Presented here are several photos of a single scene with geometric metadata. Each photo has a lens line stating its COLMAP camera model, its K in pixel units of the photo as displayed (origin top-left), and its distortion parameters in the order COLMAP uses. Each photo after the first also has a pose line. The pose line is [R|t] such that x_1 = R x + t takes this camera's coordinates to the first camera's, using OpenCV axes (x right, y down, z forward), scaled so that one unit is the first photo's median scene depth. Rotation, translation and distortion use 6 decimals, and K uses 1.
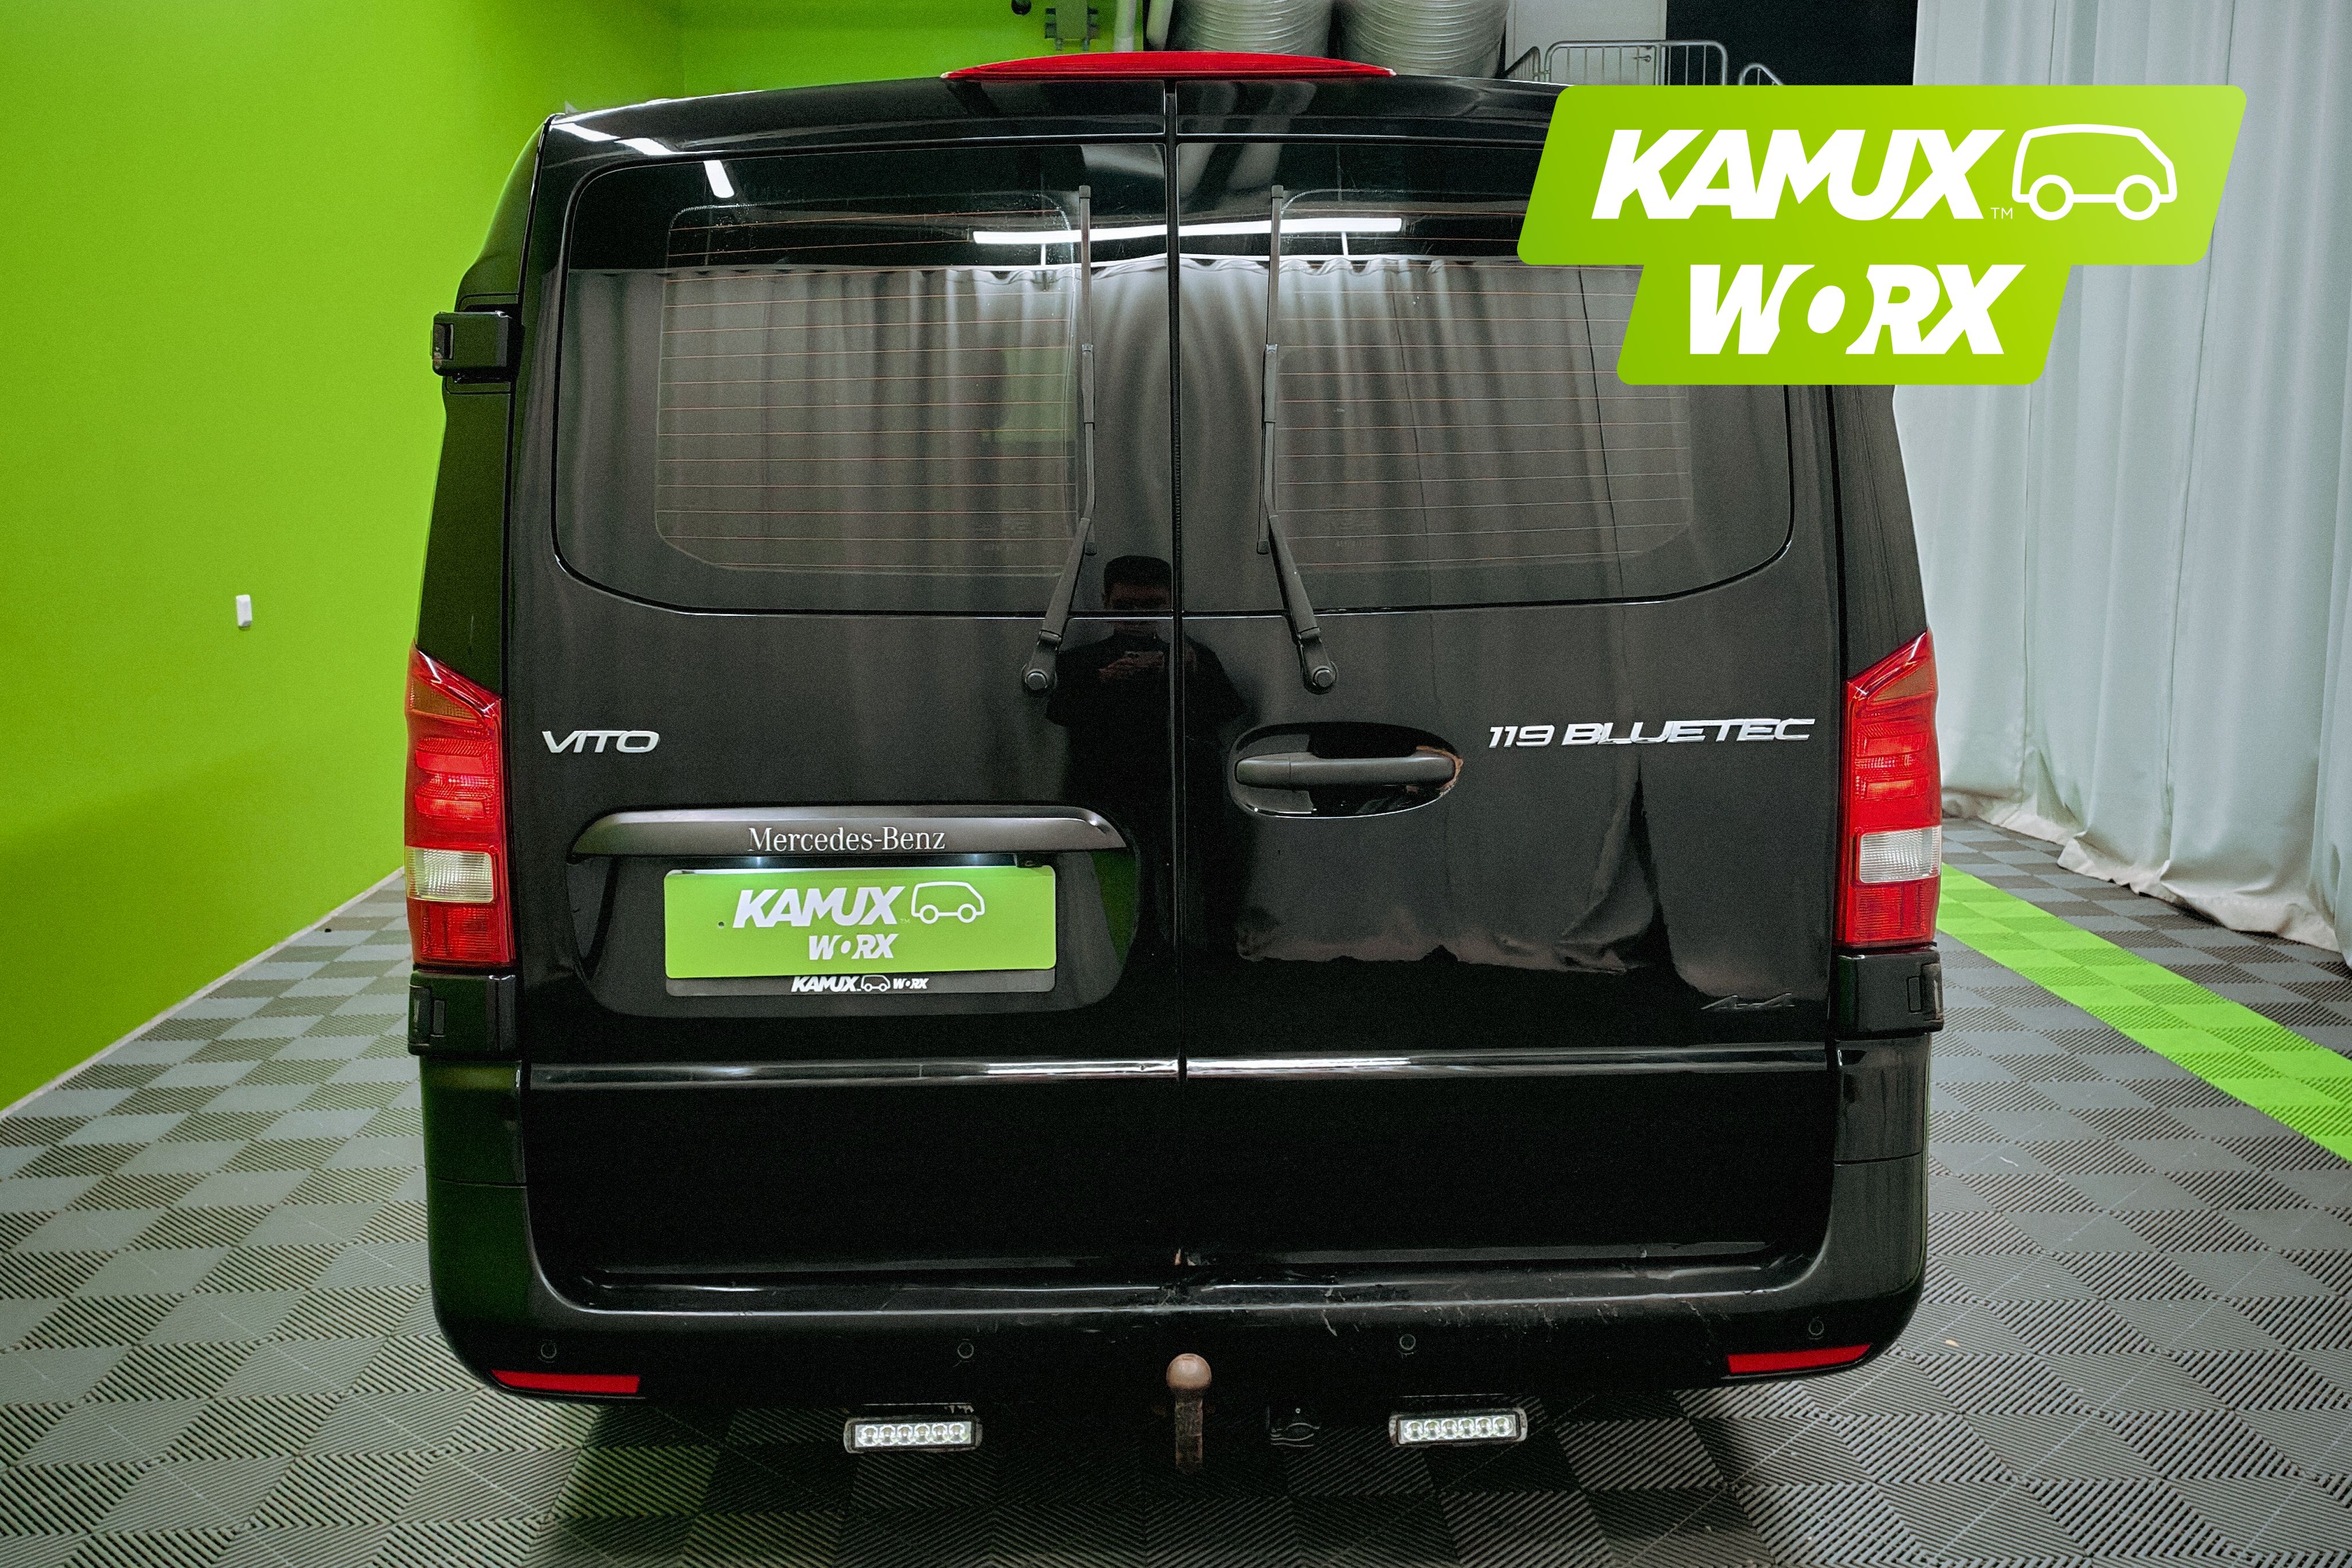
lens RADIAL K [[2153.6, 0, 1176.0], [0, 2153.6, 784.0], [0, 0, 1]] dist [0.076994, -0.004774]
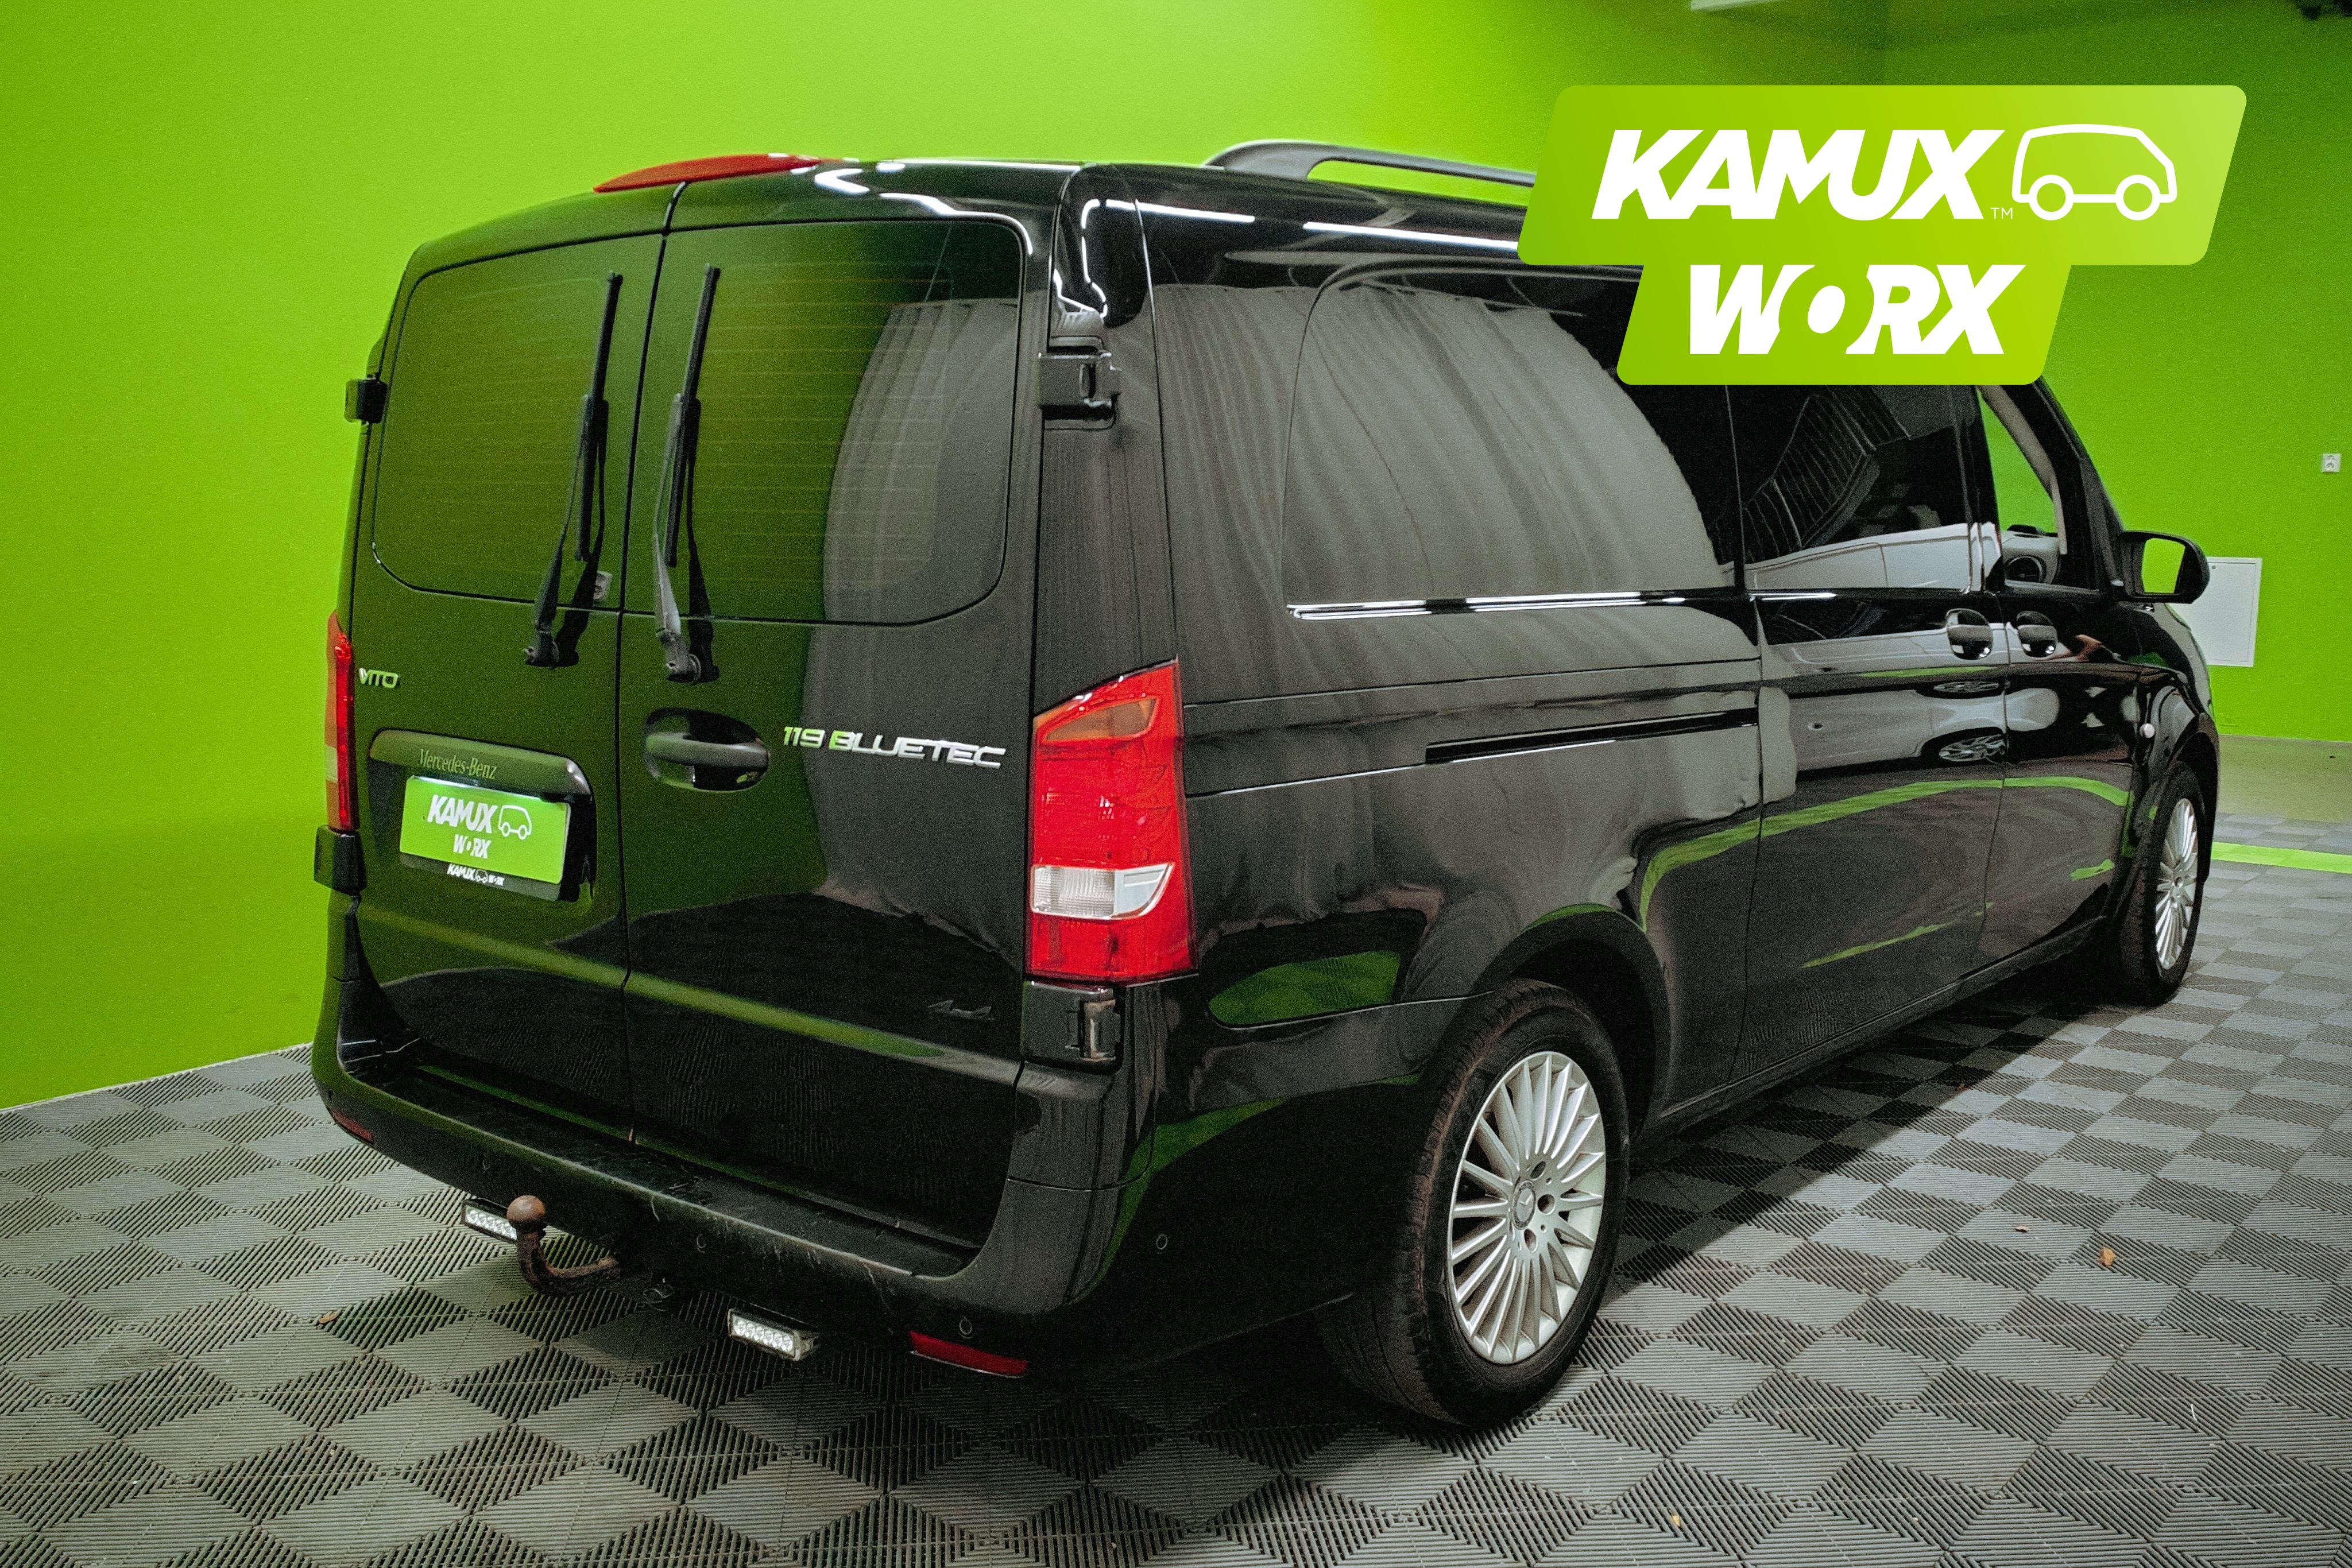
lens RADIAL K [[2153.6, 0, 1176.0], [0, 2153.6, 784.0], [0, 0, 1]] dist [0.076994, -0.004774]
pose [[0.751277, 0.109489, -0.650842, 1.047371], [-0.123670, 0.992030, 0.024131, -0.049135], [0.648297, 0.062360, 0.758830, 0.260180]]
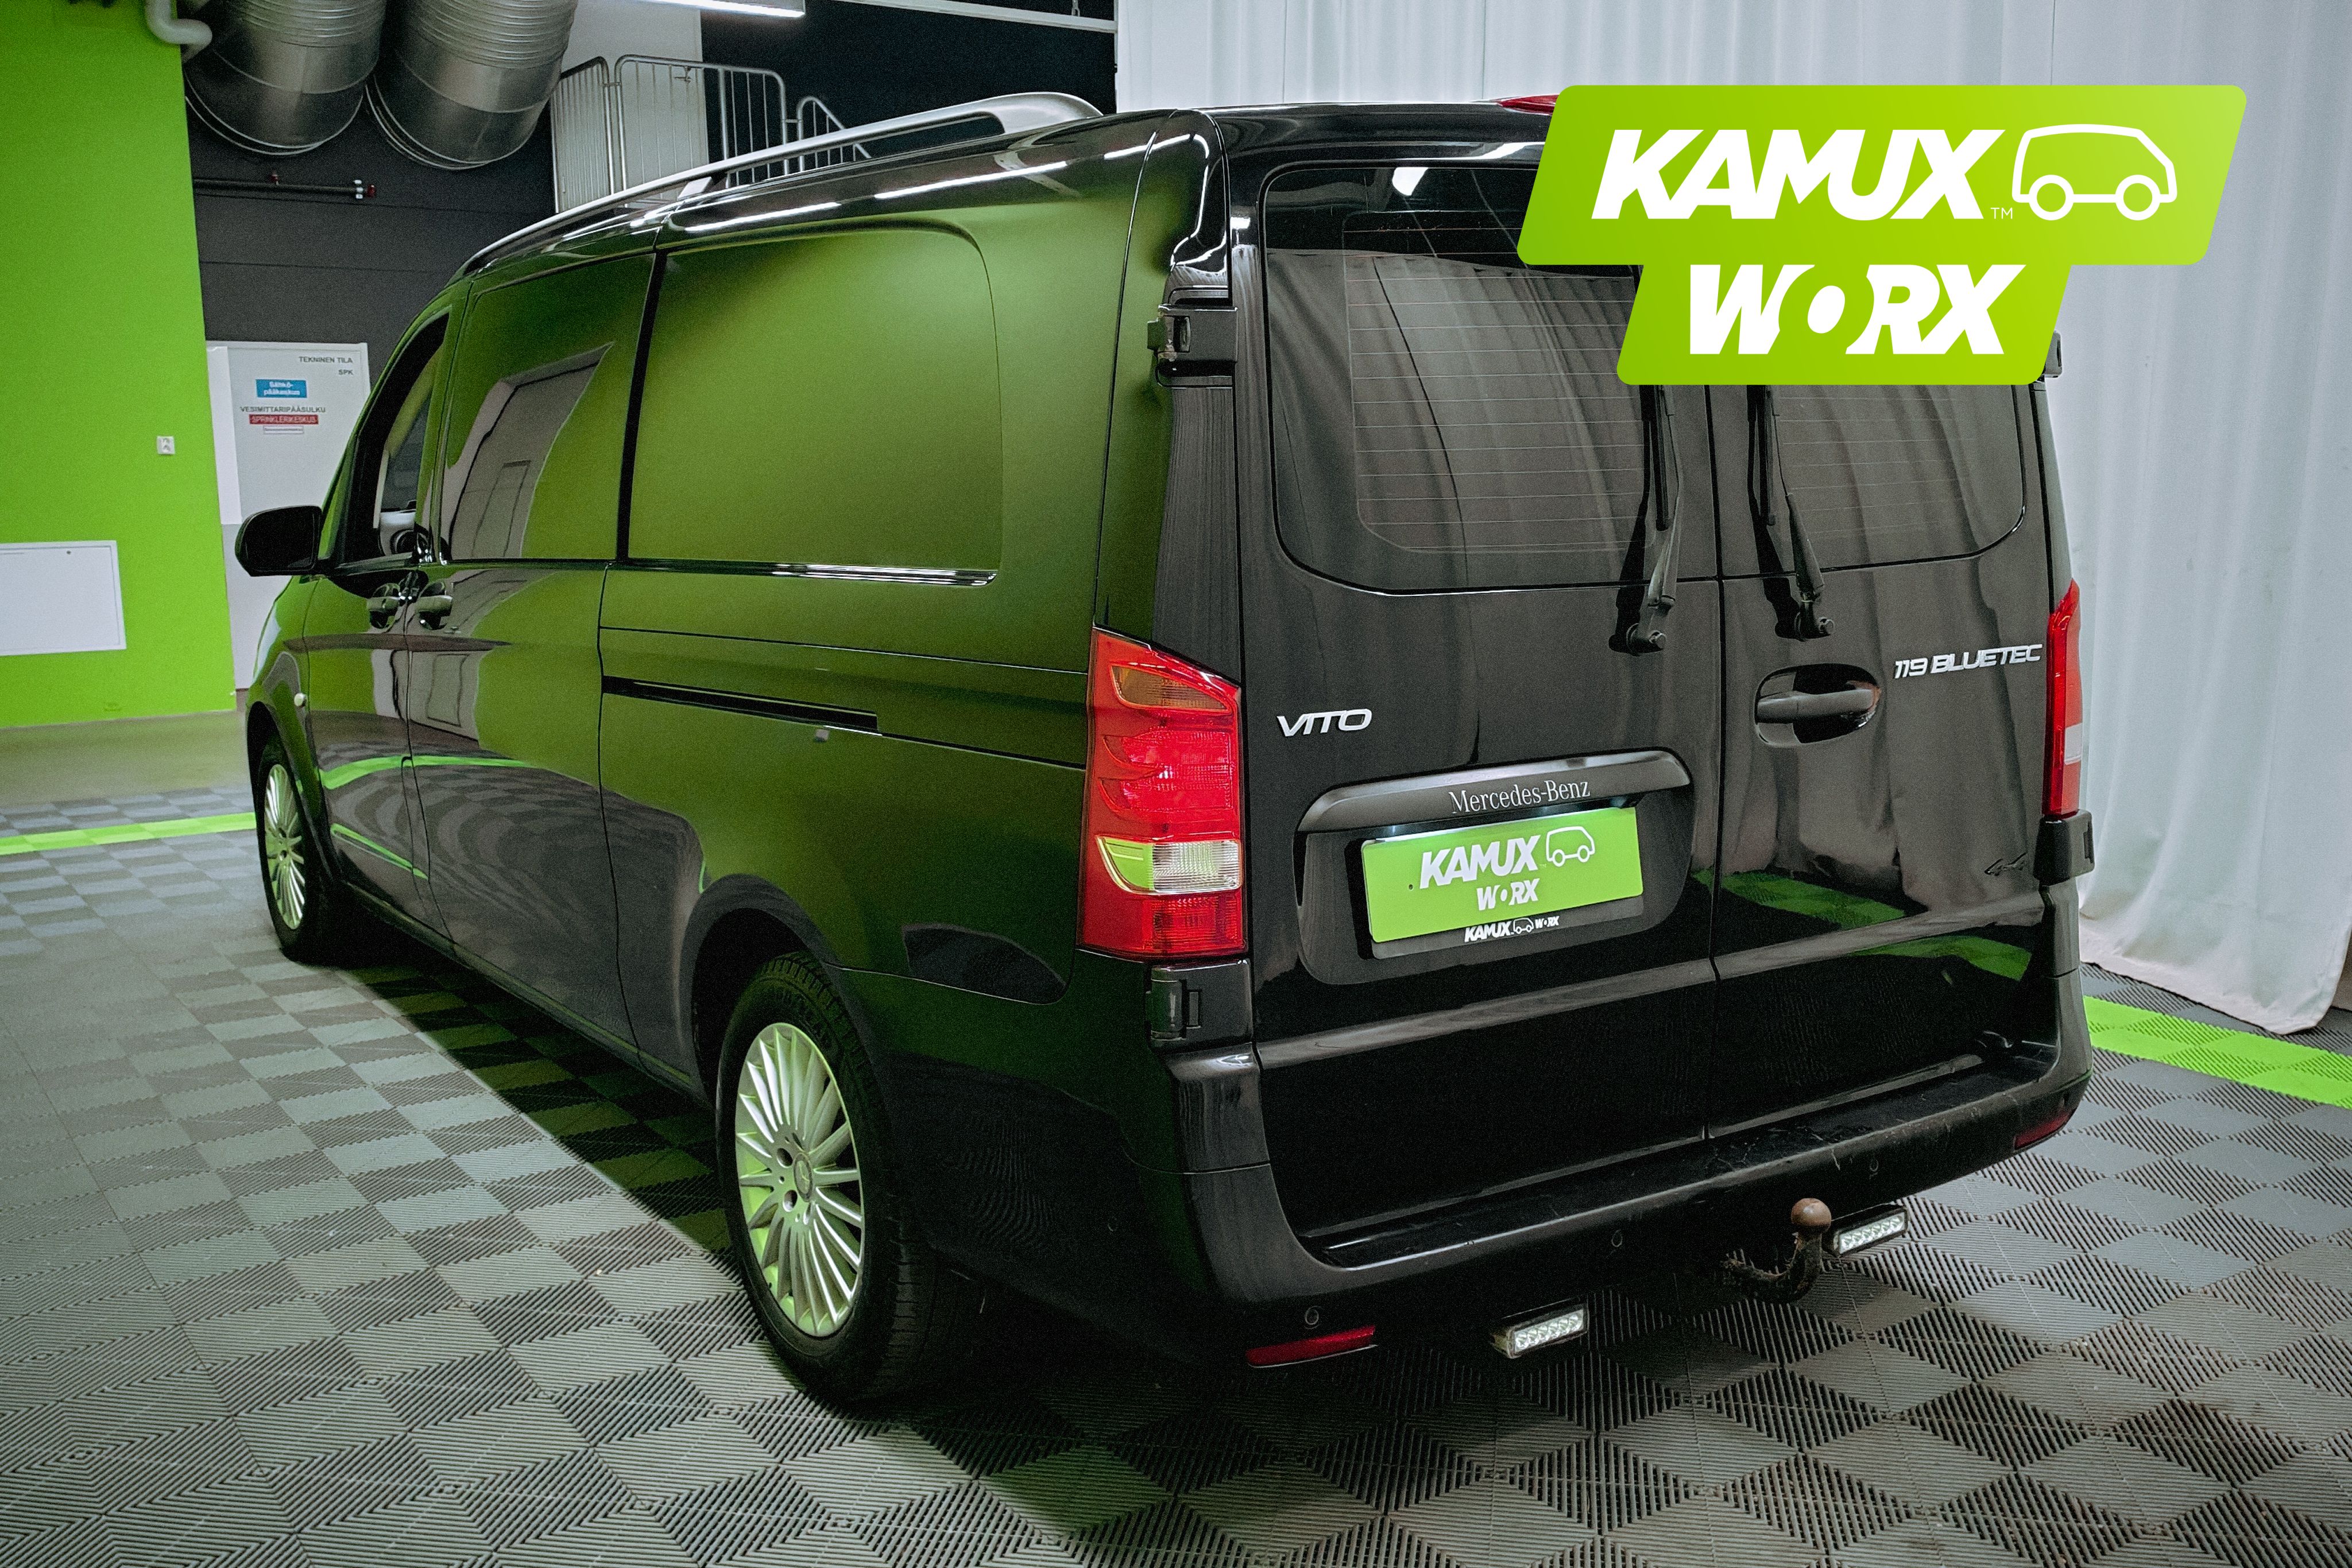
lens RADIAL K [[2153.6, 0, 1176.0], [0, 2153.6, 784.0], [0, 0, 1]] dist [0.076994, -0.004774]
pose [[0.842204, -0.083004, 0.532731, -0.870566], [0.087711, 0.996009, 0.016522, -0.013293], [-0.531976, 0.032811, 0.846123, 0.160740]]
